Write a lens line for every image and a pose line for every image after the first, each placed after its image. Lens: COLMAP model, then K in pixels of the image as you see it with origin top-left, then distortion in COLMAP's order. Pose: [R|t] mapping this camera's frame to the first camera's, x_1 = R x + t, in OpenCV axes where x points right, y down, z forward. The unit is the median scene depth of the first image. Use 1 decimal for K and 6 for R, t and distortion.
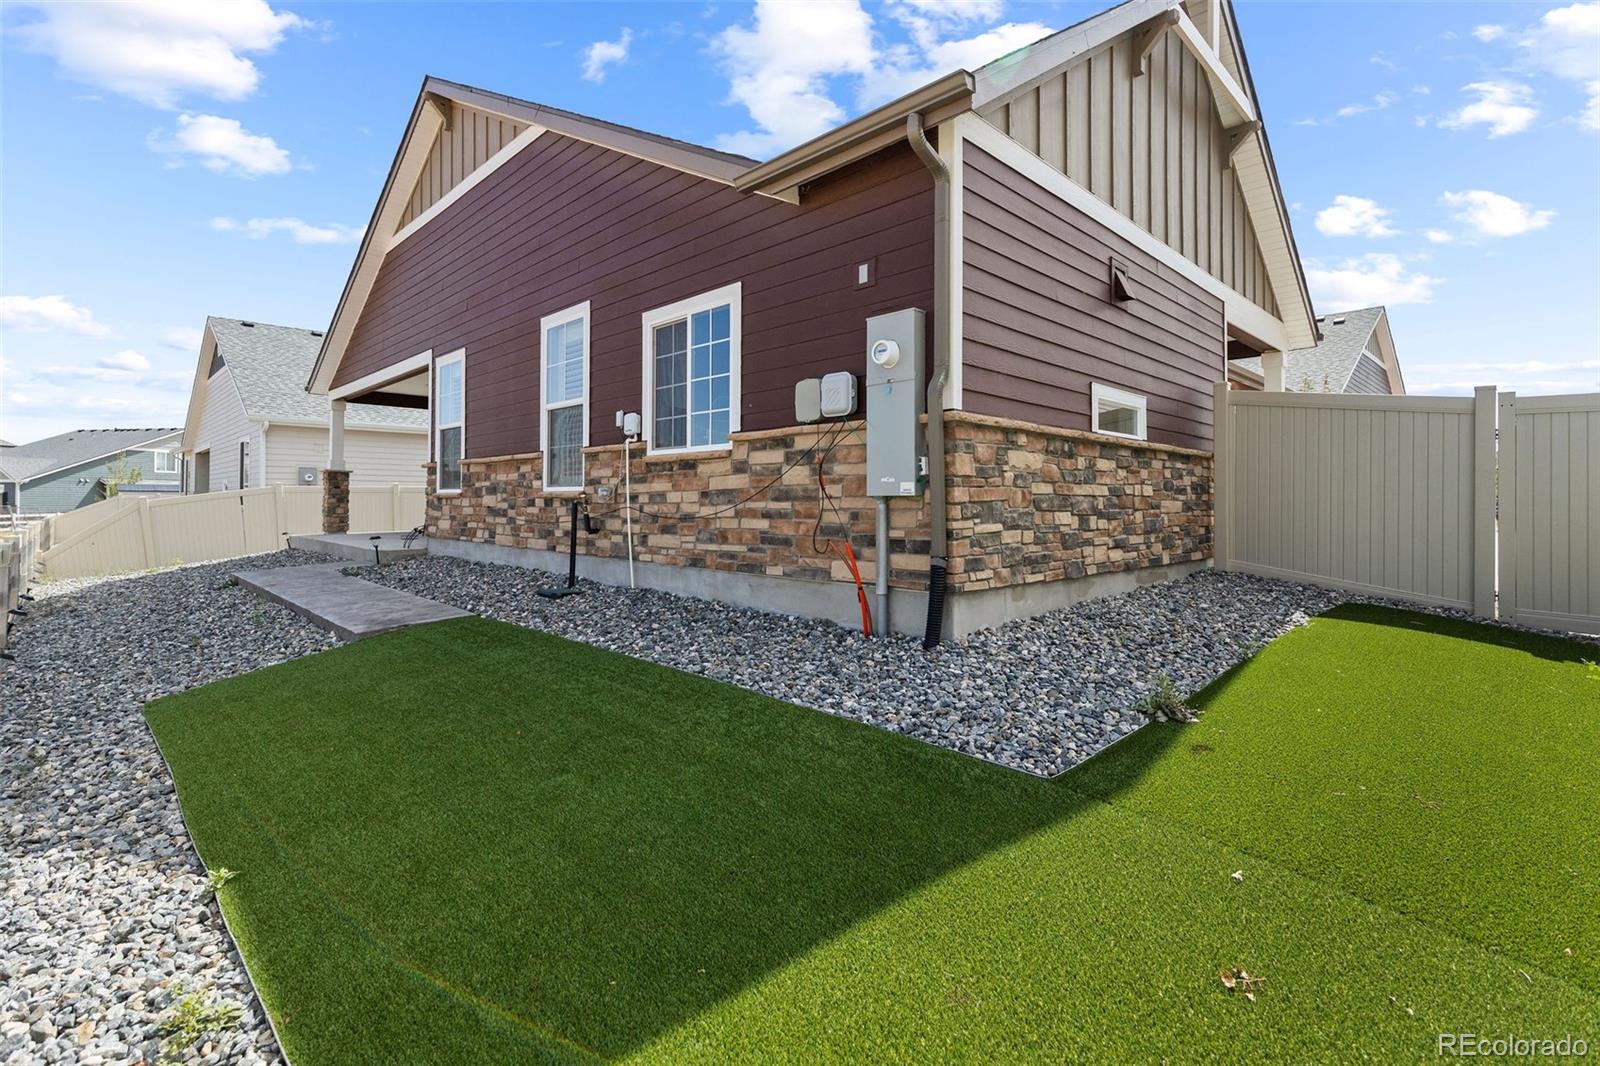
lens RADIAL K [[735.6, 0, 796.8], [0, 735.6, 509.4], [0, 0, 1]] dist [0.003507, 0.000276]
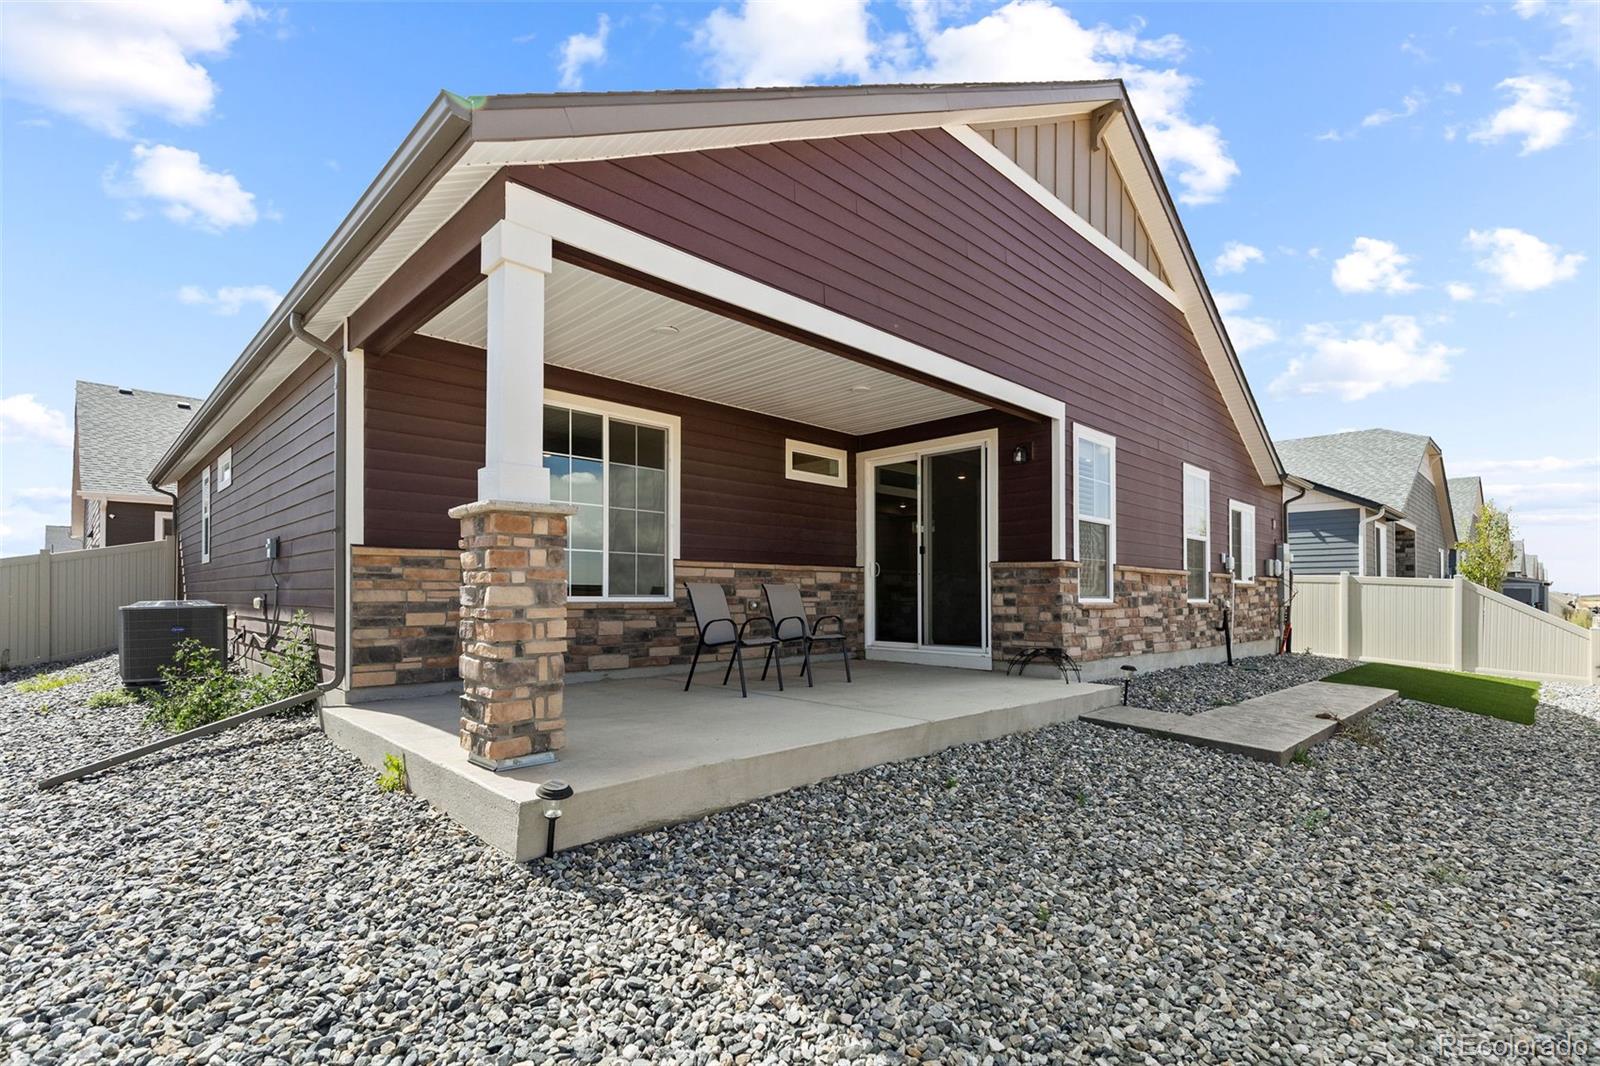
lens RADIAL K [[750.1, 0, 797.0], [0, 750.1, 591.6], [0, 0, 1]] dist [0.003029, 0.000061]
pose [[0.006416, 0.006770, 0.999957, -1.496691], [0.008259, 0.999943, -0.006822, -0.036387], [-0.999945, 0.008302, 0.006360, 1.523598]]
